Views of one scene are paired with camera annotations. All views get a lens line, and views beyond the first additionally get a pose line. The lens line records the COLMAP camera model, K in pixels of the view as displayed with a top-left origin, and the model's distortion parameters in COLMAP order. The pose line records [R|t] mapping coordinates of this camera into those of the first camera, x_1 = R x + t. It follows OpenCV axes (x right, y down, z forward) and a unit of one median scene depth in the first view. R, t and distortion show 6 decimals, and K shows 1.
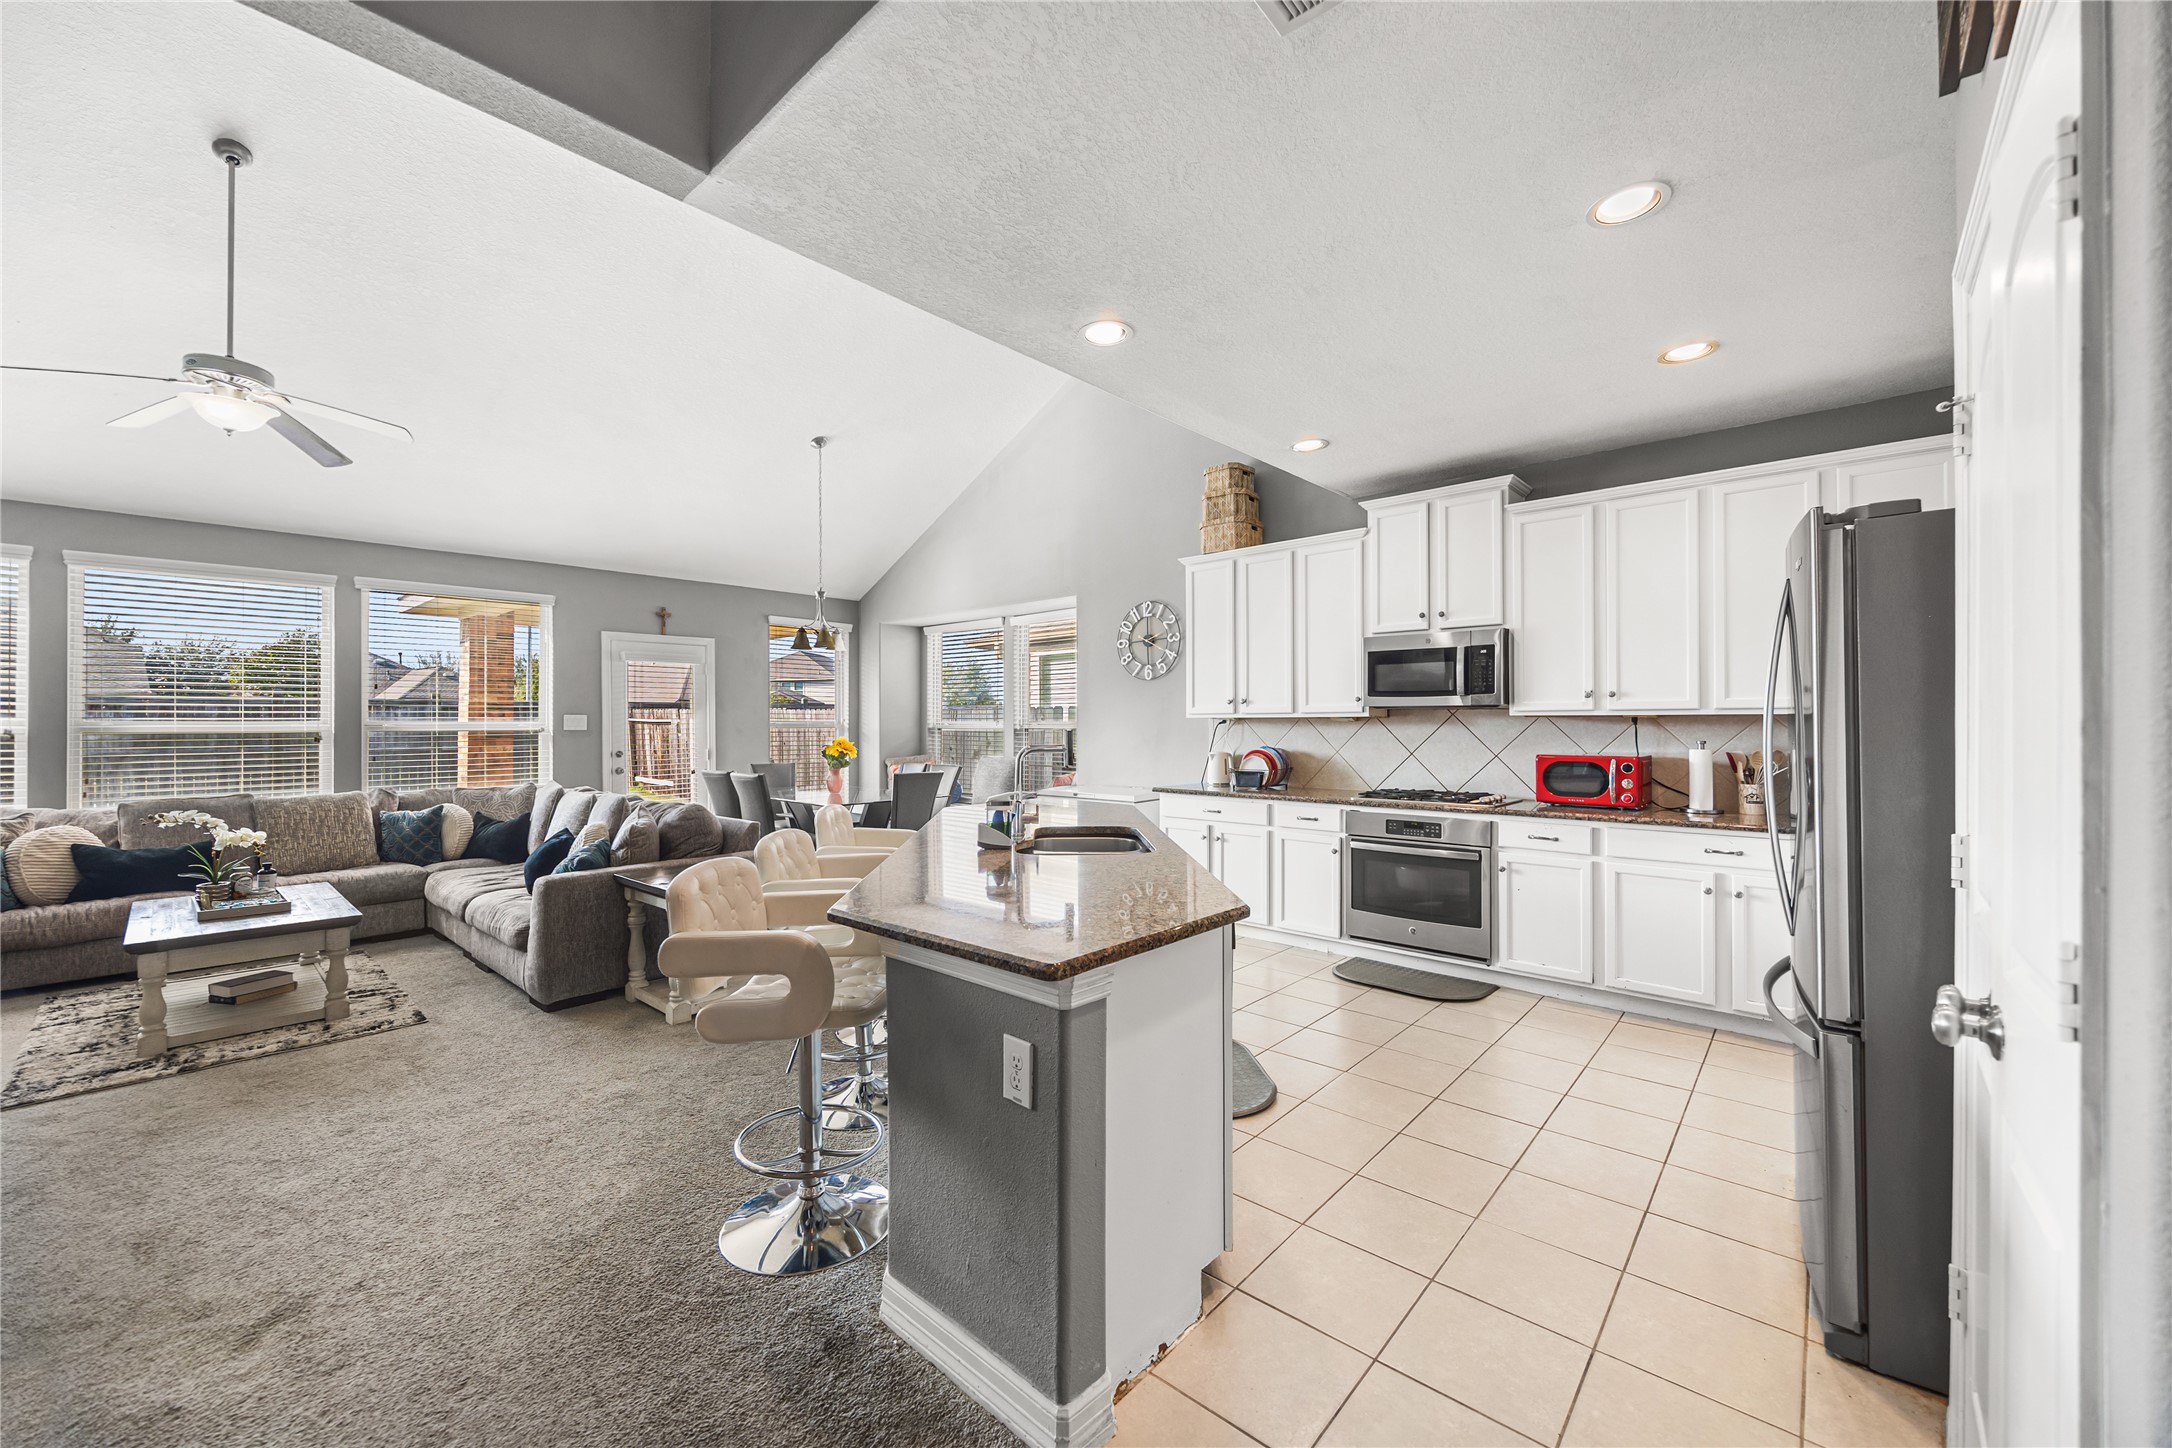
lens RADIAL K [[842.1, 0, 1081.8], [0, 842.1, 719.3], [0, 0, 1]] dist [-0.000607, -0.000310]
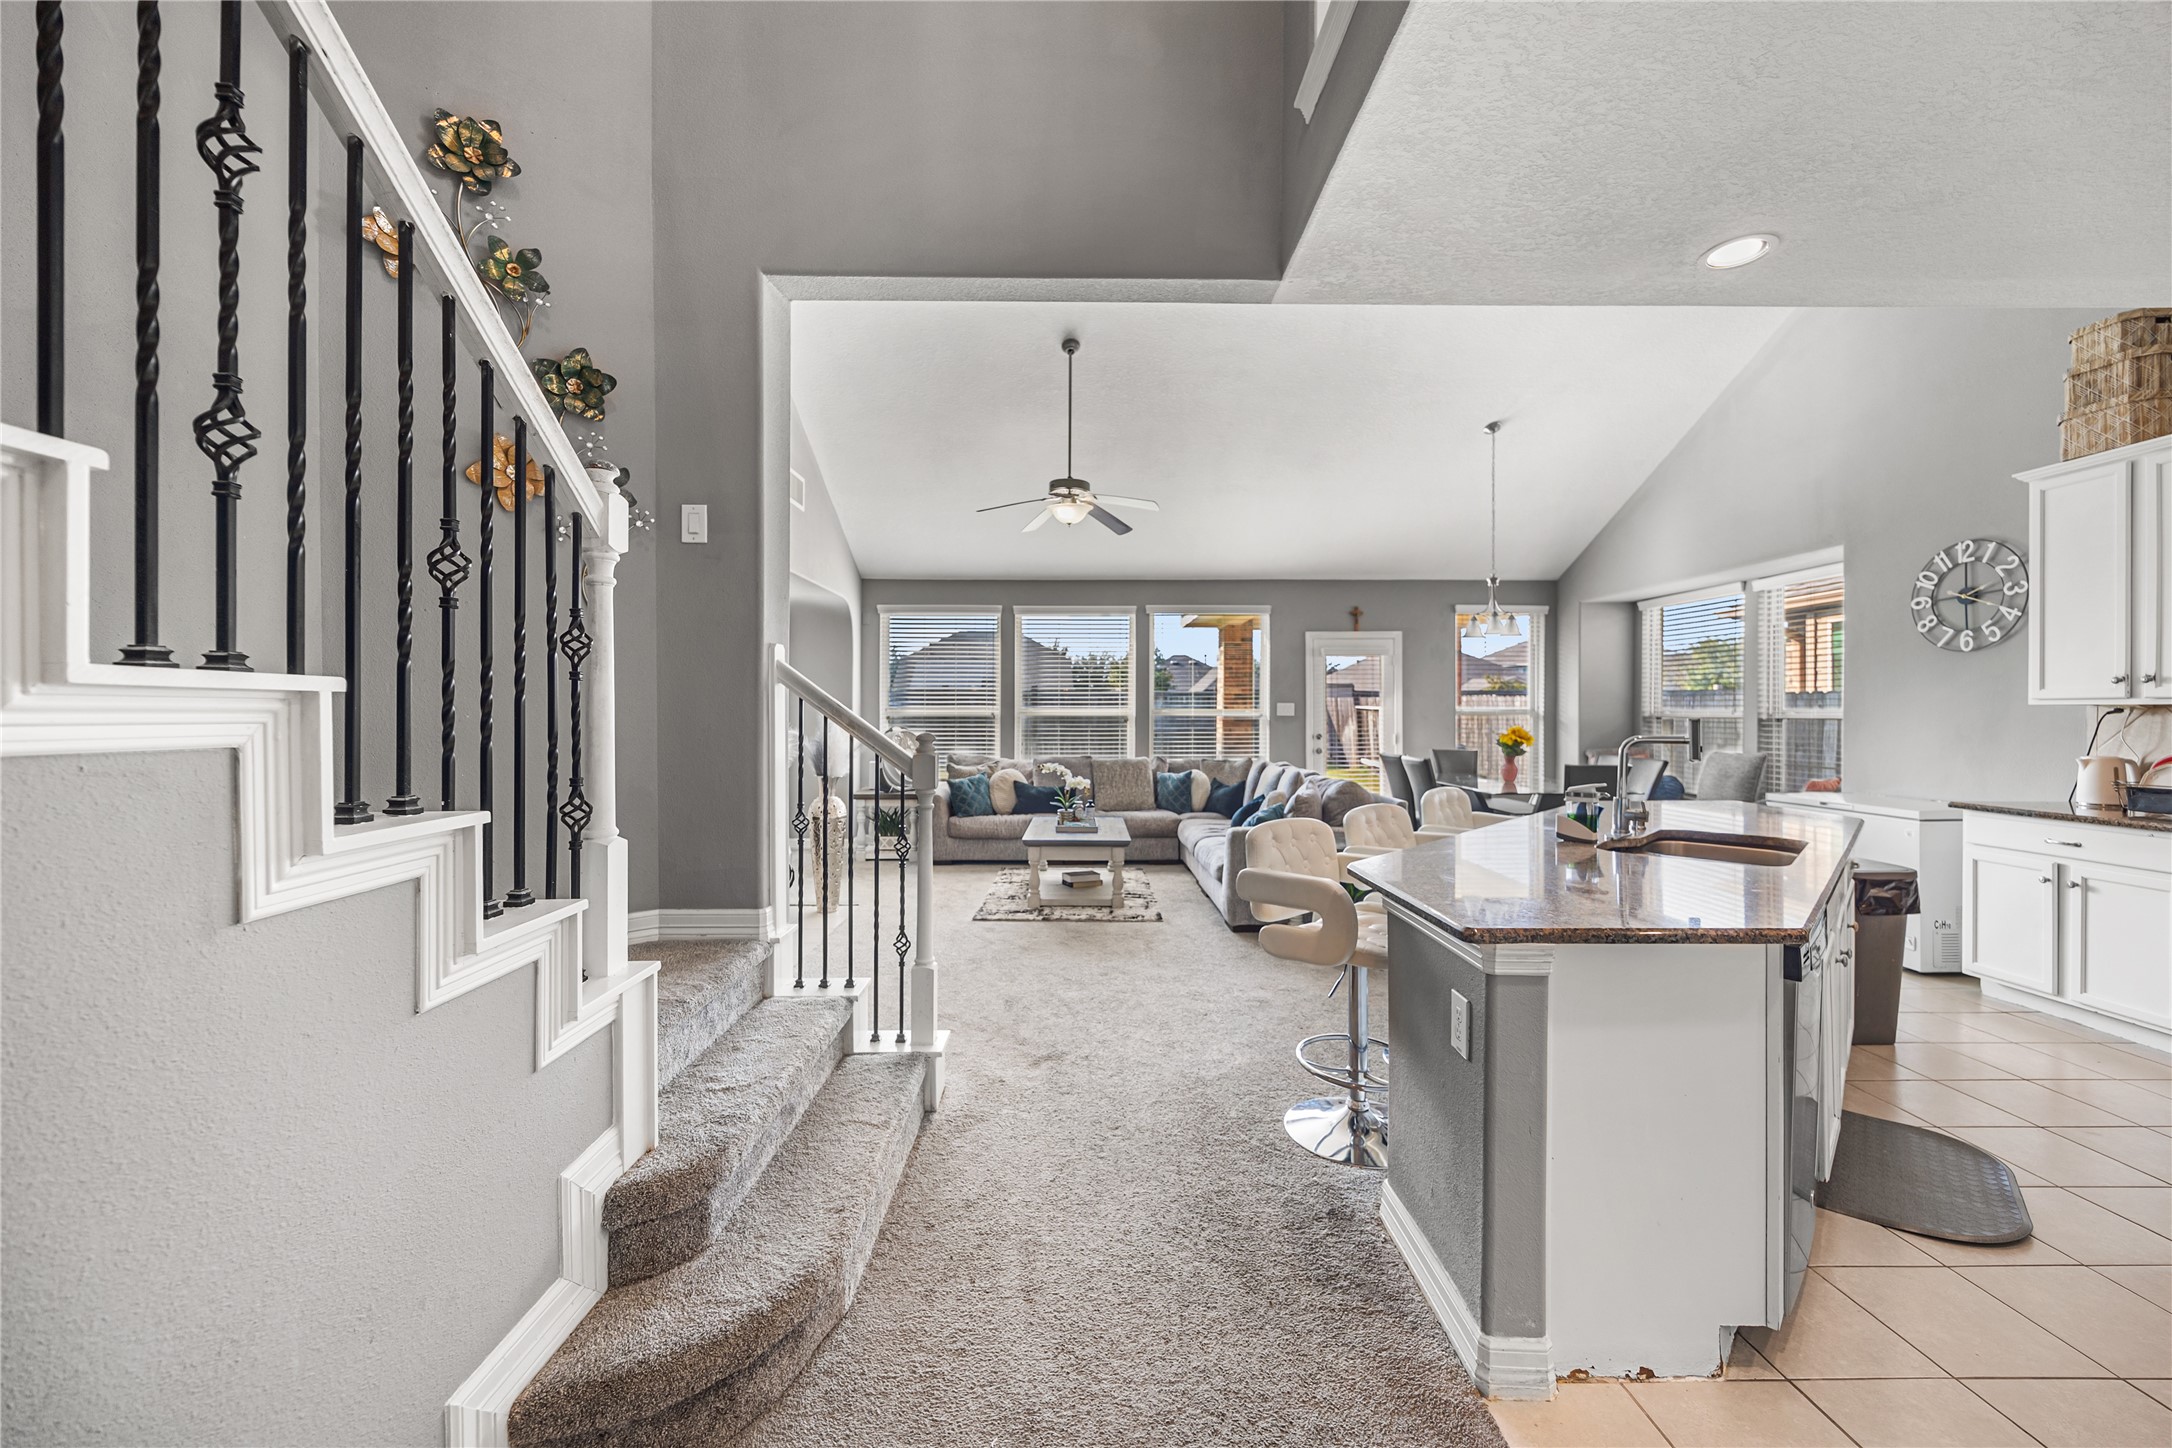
lens RADIAL K [[842.3, 0, 1083.1], [0, 842.3, 710.6], [0, 0, 1]] dist [0.000116, 0.000012]
pose [[0.674235, 0.003540, -0.738509, 0.136710], [0.000081, 0.999988, 0.004868, -0.000412], [0.738517, -0.003342, 0.674226, -0.038962]]
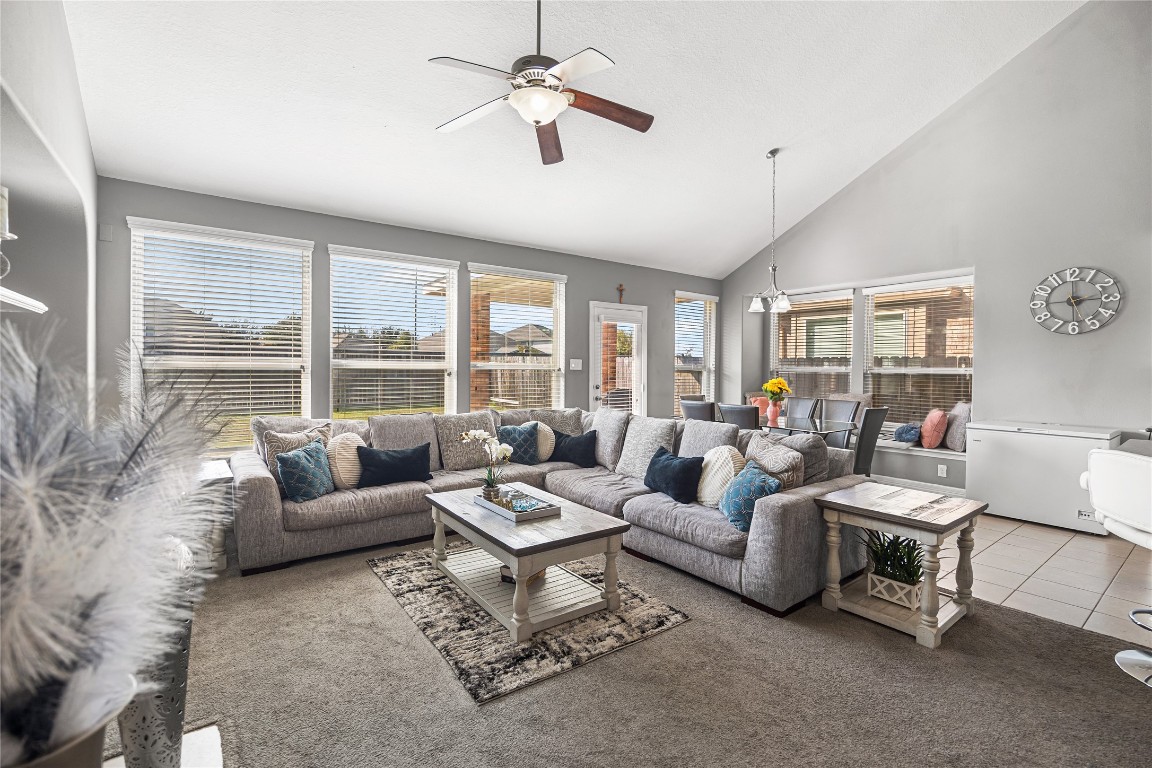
lens RADIAL K [[507.6, 0, 575.2], [0, 507.6, 376.2], [0, 0, 1]] dist [-0.015697, 0.000056]
pose [[0.978958, 0.015916, -0.203441, -0.627076], [-0.011425, 0.999665, 0.023227, 0.005543], [0.203743, -0.020414, 0.978812, 0.224337]]
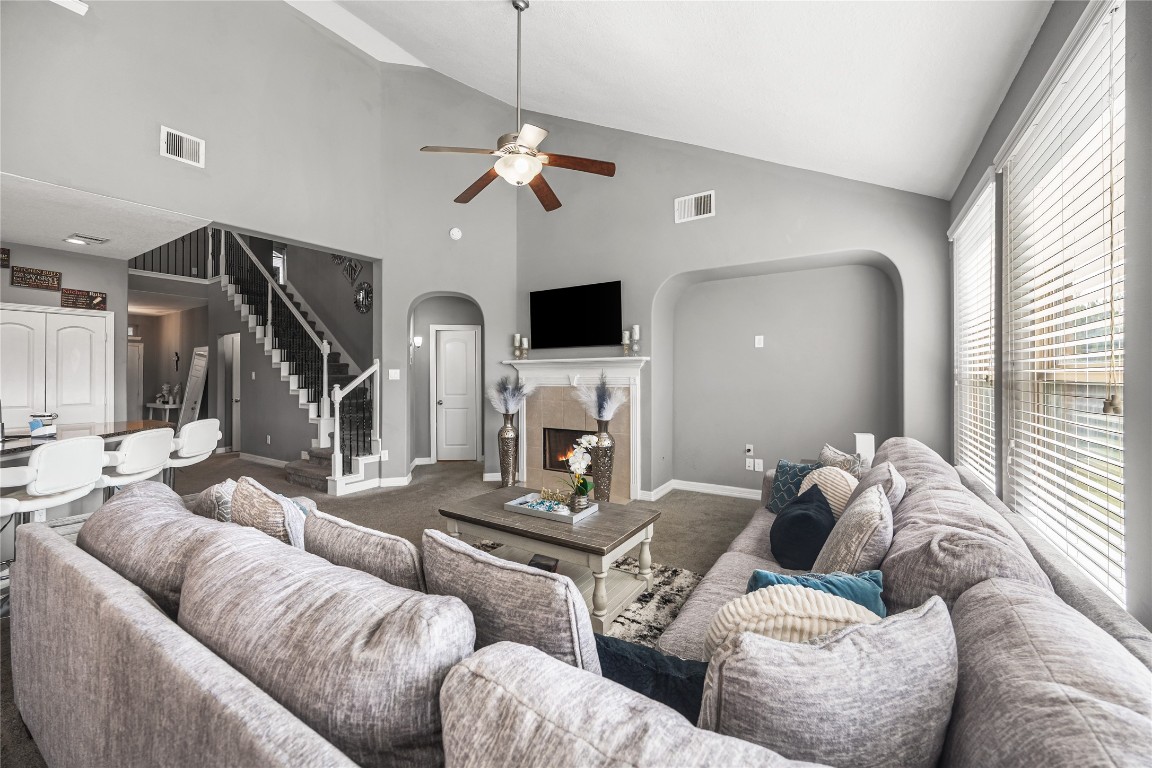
lens RADIAL K [[446.8, 0, 574.5], [0, 446.8, 376.9], [0, 0, 1]] dist [0.000116, 0.000012]
pose [[-0.985536, 0.008916, -0.169232, -0.765189], [0.010219, 0.999924, -0.006825, 0.015518], [0.169158, -0.008456, -0.985553, 1.424262]]
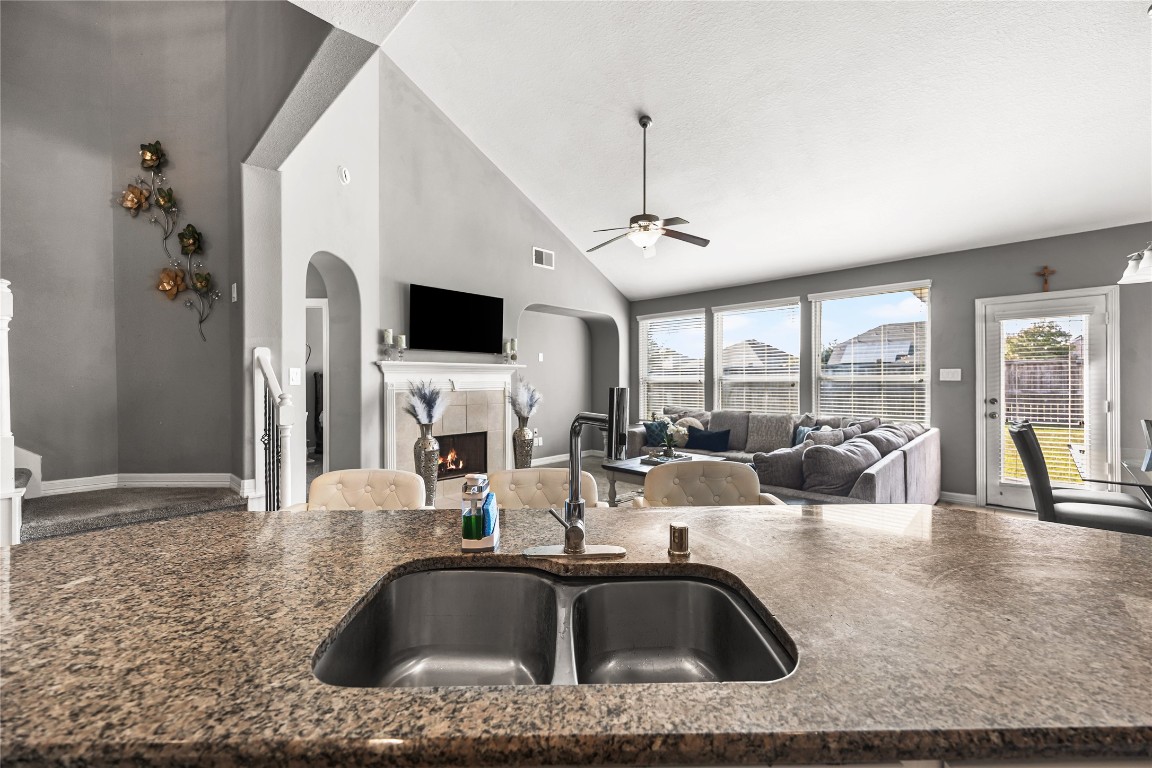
lens RADIAL K [[462.1, 0, 576.1], [0, 462.1, 380.7], [0, 0, 1]] dist [0.008666, -0.000061]
pose [[-0.035632, 0.005316, -0.999351, 0.183843], [0.011573, 0.999921, 0.004906, 0.004255], [0.999298, -0.011391, -0.035691, 0.672714]]
